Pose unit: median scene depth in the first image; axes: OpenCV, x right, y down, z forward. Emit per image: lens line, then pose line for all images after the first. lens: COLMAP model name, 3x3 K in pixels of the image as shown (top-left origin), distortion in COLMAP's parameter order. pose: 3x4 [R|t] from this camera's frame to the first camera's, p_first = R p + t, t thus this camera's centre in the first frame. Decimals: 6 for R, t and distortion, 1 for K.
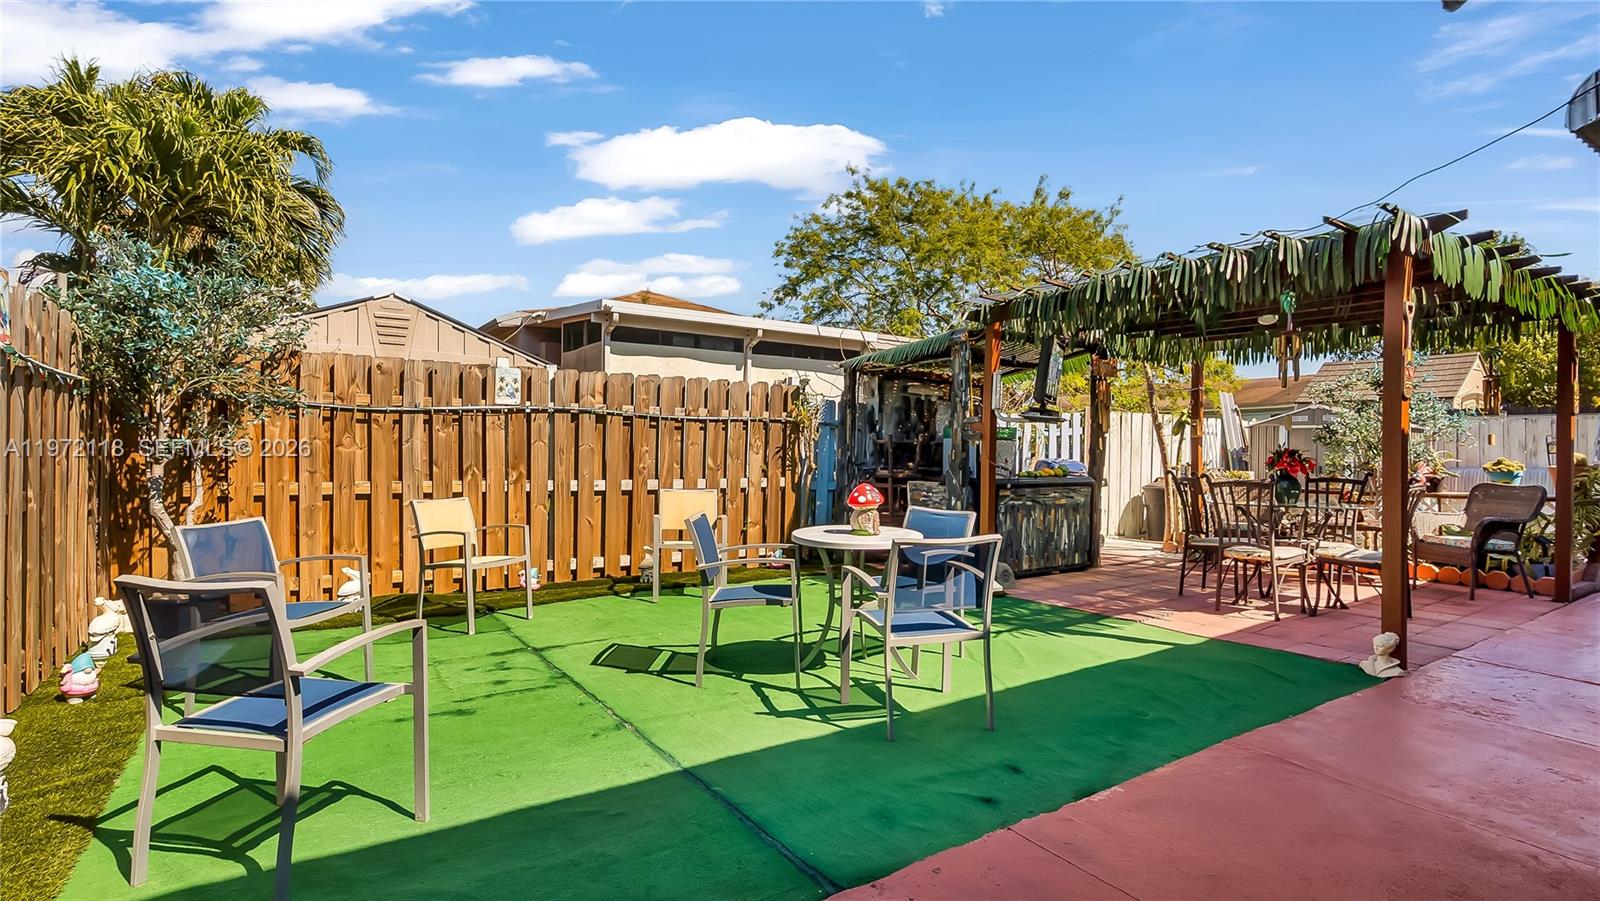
lens RADIAL K [[757.2, 0, 793.2], [0, 757.2, 454.2], [0, 0, 1]] dist [-0.006768, -0.000193]
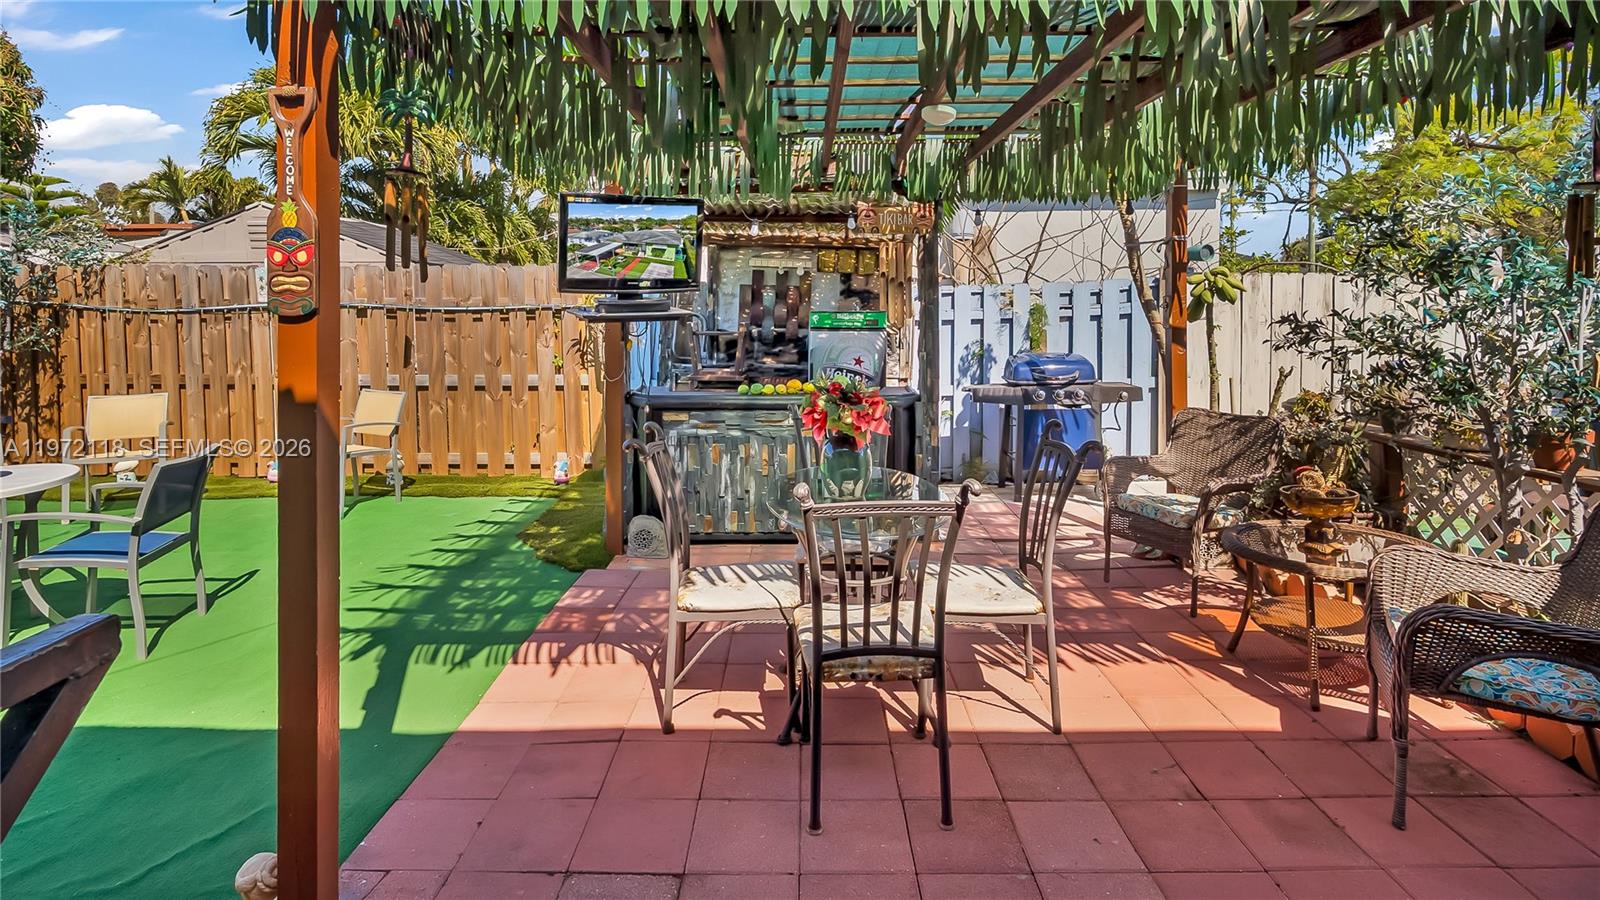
lens RADIAL K [[775.1, 0, 767.6], [0, 775.1, 311.0], [0, 0, 1]] dist [-0.000320, 0.000169]
pose [[0.826266, -0.006031, -0.563248, 0.746676], [0.005996, 0.999980, -0.001911, -0.043745], [0.563249, -0.001799, 0.826285, 0.461636]]
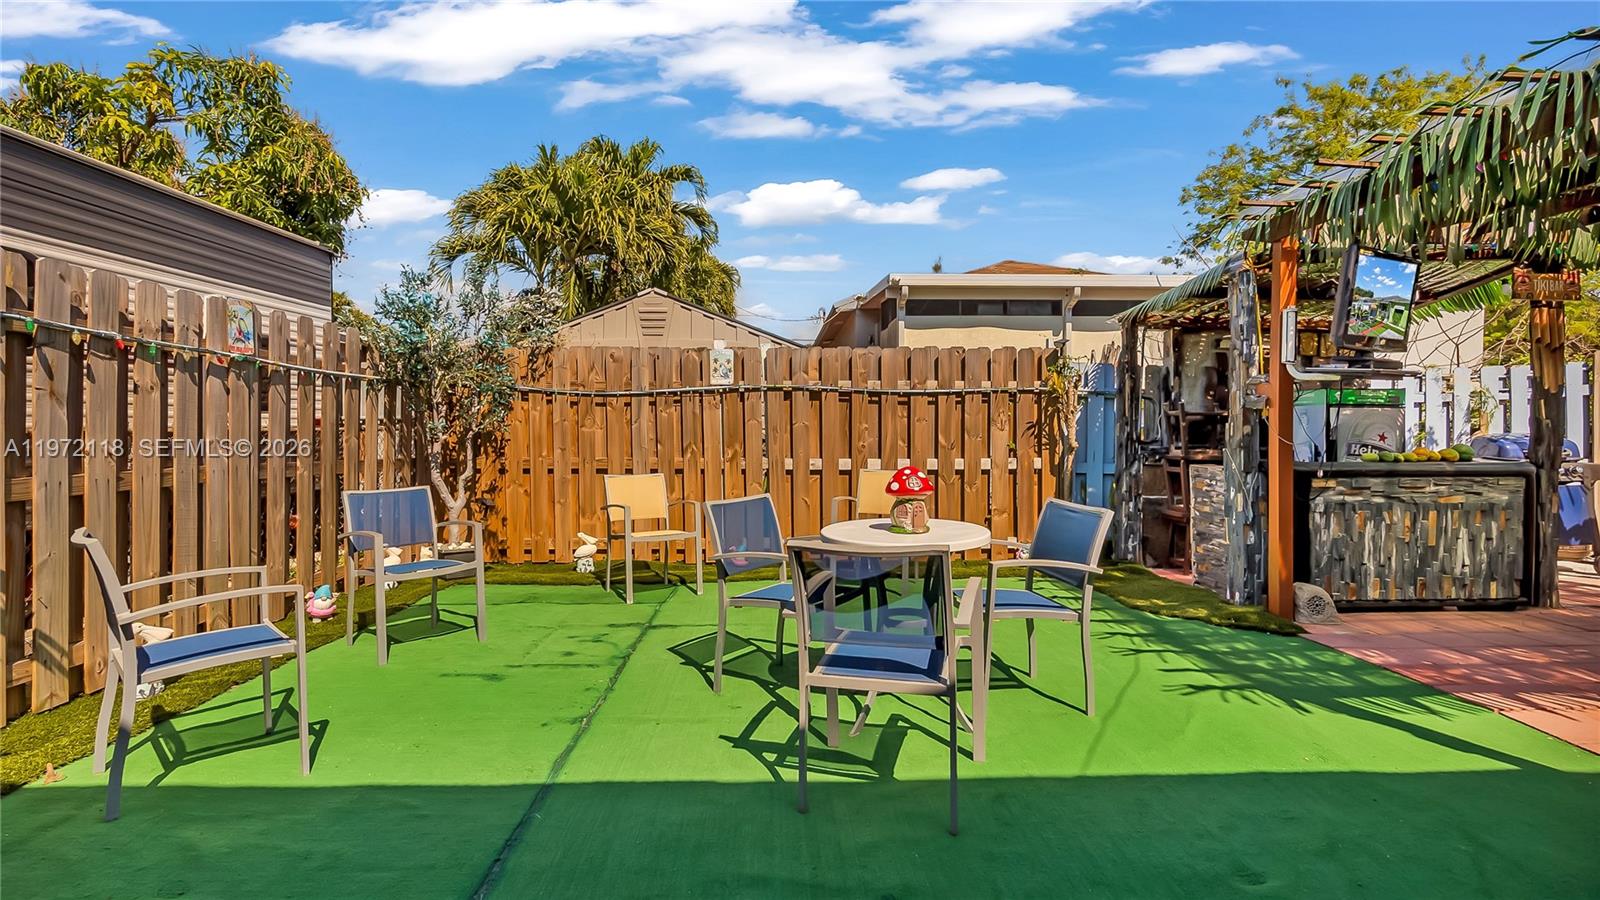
lens RADIAL K [[753.0, 0, 791.3], [0, 753.0, 426.1], [0, 0, 1]] dist [-0.009585, 0.001165]
pose [[0.845076, -0.012215, -0.534507, 0.234511], [0.006840, 0.999904, -0.012036, 0.003778], [0.534603, 0.006516, 0.845078, 0.166187]]
